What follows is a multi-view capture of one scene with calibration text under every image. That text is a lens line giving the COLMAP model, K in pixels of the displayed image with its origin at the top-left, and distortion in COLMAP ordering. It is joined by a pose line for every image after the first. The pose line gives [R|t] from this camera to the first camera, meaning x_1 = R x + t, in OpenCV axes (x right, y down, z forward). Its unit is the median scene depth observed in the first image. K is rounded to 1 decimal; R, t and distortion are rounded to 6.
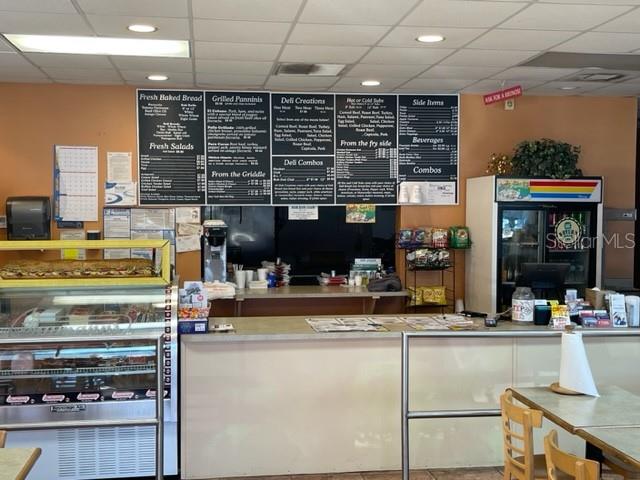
lens RADIAL K [[786.8, 0, 316.7], [0, 786.8, 242.1], [0, 0, 1]] dist [0.063843, 0.000000]
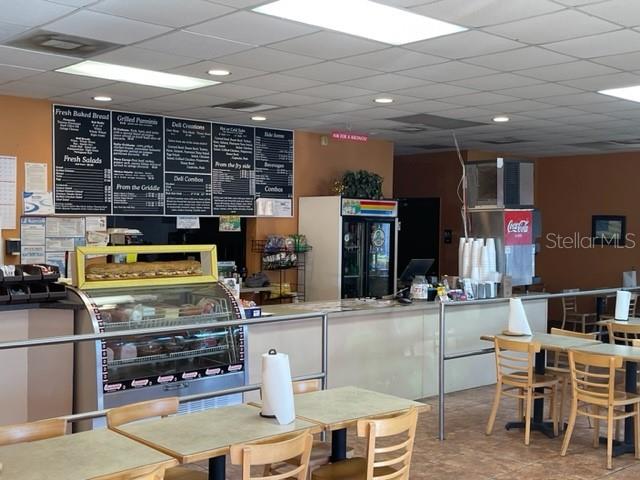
lens RADIAL K [[786.8, 0, 320.9], [0, 786.8, 241.7], [0, 0, 1]] dist [0.063843, 0.000000]
pose [[0.823189, -0.005698, 0.567738, -0.522437], [0.013175, 0.999872, -0.009068, 0.003998], [-0.567614, 0.014945, 0.823159, -0.065825]]
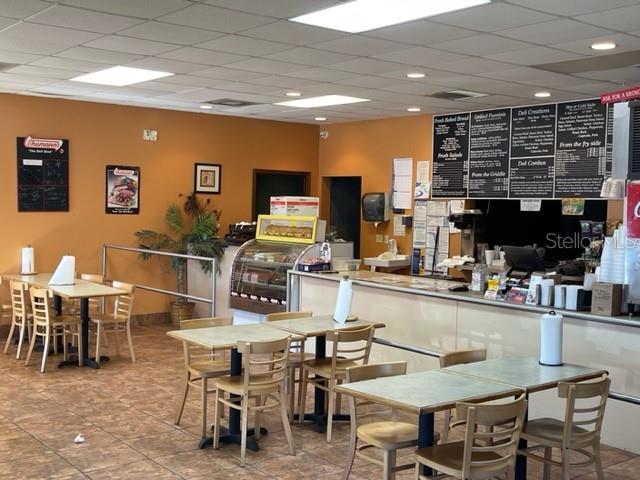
lens RADIAL K [[786.8, 0, 315.9], [0, 786.8, 237.8], [0, 0, 1]] dist [0.063843, 0.000000]
pose [[0.504147, 0.048524, -0.862253, 0.871997], [-0.054798, 0.998206, 0.024135, 0.001137], [0.861877, 0.035082, 0.505902, 0.113041]]
